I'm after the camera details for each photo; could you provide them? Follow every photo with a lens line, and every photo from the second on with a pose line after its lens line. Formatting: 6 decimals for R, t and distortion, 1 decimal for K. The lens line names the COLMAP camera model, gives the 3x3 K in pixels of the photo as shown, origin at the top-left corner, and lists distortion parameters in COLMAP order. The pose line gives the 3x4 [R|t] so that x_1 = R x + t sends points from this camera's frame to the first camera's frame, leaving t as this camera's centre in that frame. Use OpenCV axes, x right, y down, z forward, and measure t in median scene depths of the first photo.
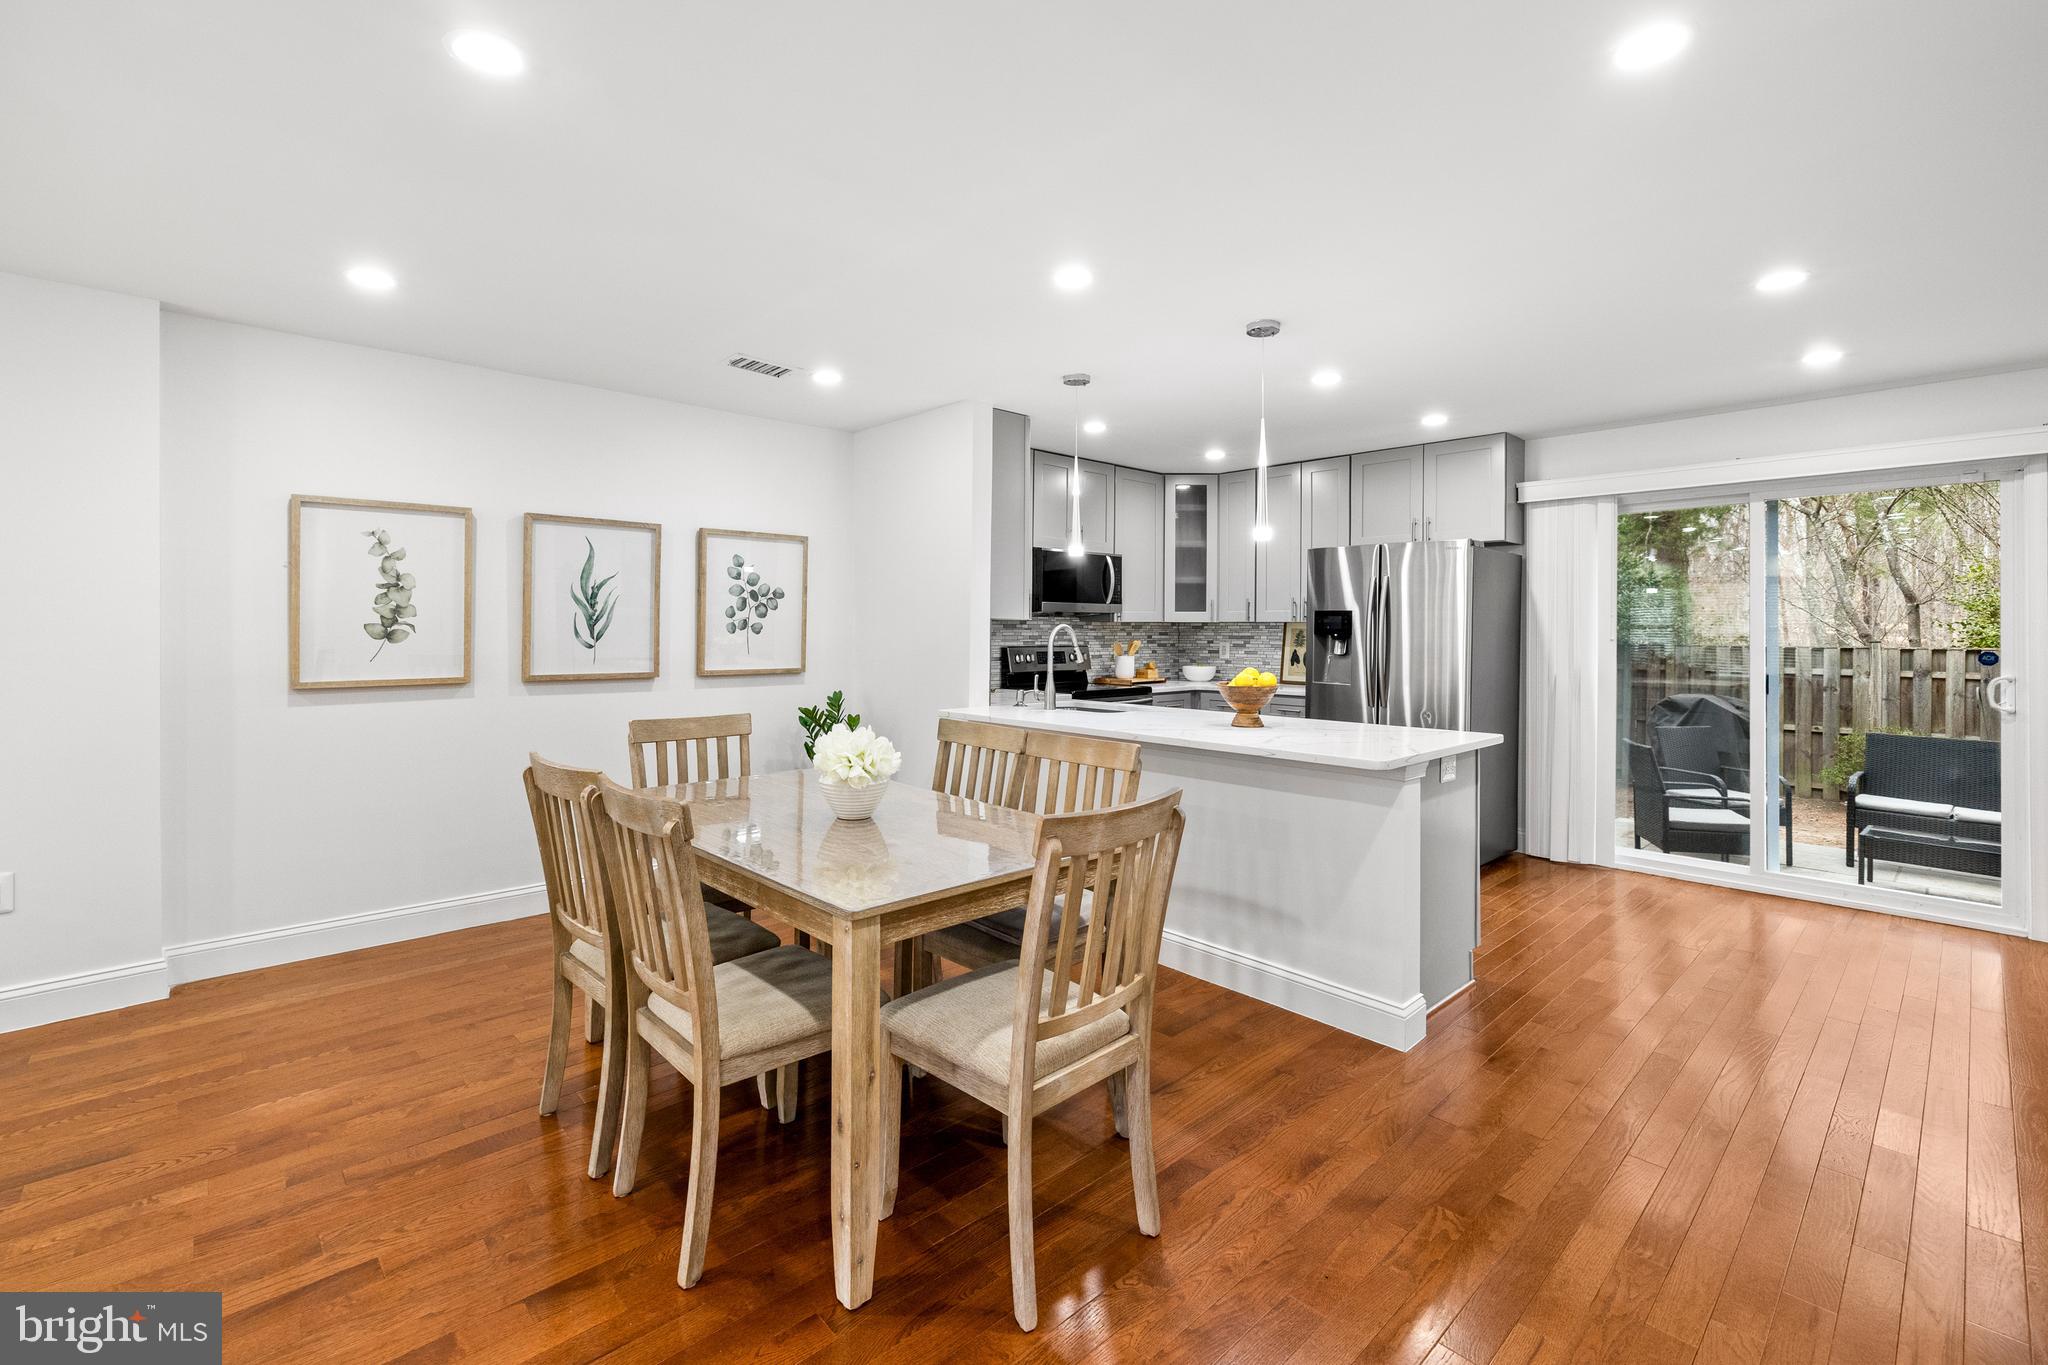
lens RADIAL K [[883.8, 0, 1017.5], [0, 883.8, 631.3], [0, 0, 1]] dist [-0.001078, 0.001141]
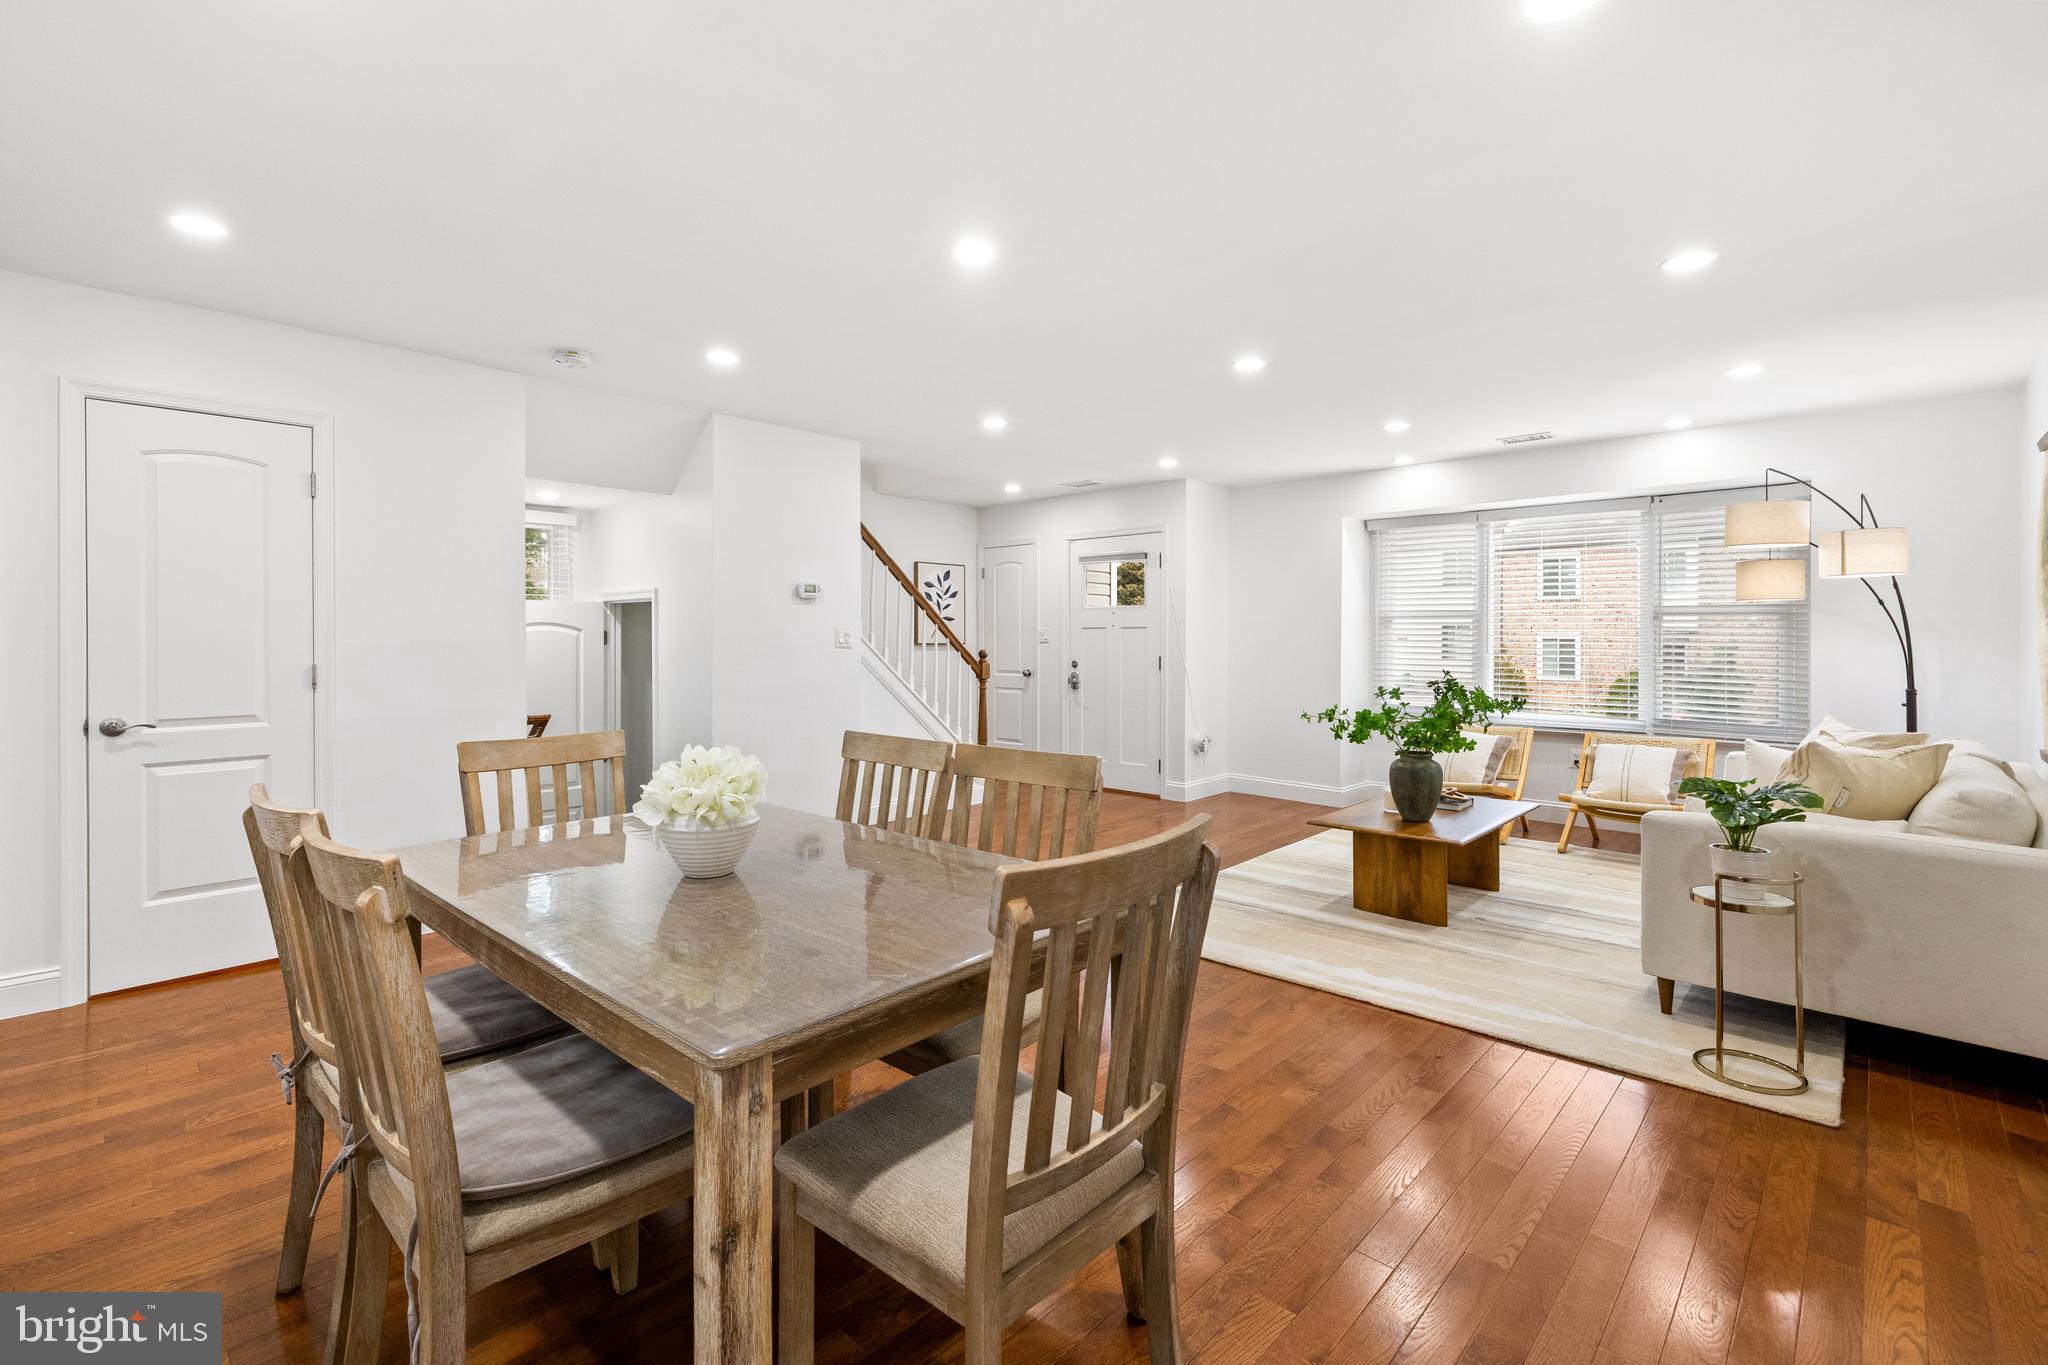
lens RADIAL K [[883.8, 0, 1012.5], [0, 883.8, 647.0], [0, 0, 1]] dist [-0.001078, 0.001141]
pose [[-0.998060, -0.004602, -0.062087, -0.203188], [-0.005491, 0.999885, 0.014150, 0.009600], [0.062015, 0.014463, -0.997970, 0.891029]]
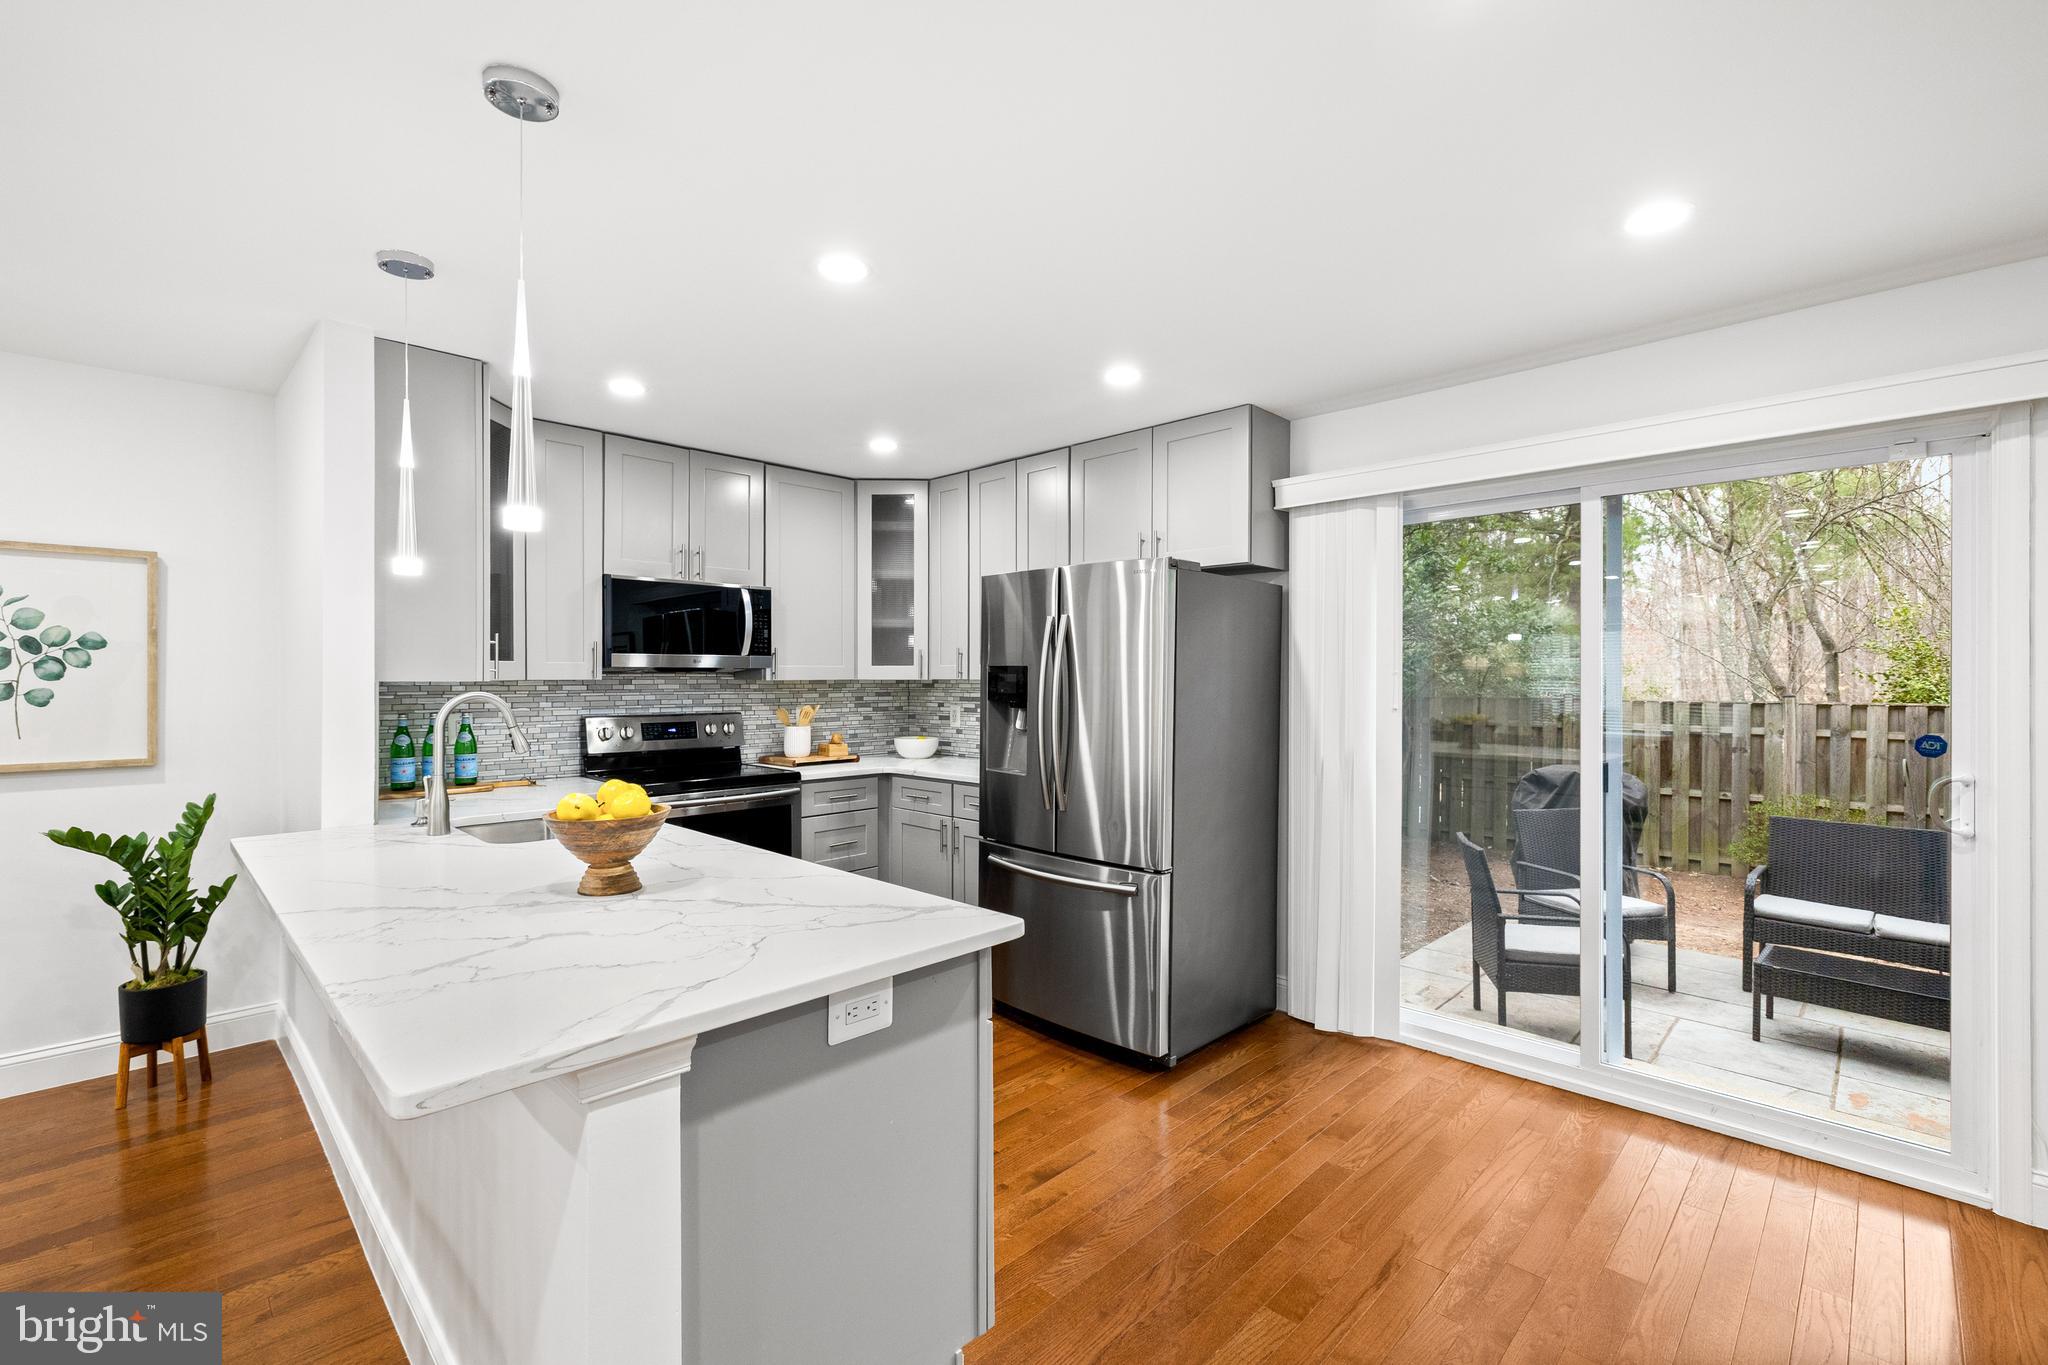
lens RADIAL K [[883.8, 0, 1023.6], [0, 883.8, 685.7], [0, 0, 1]] dist [-0.001078, 0.001141]
pose [[0.998871, -0.003781, 0.047347, 0.350177], [0.003473, 0.999972, 0.006582, -0.012674], [-0.047371, -0.006410, 0.998857, 0.331067]]
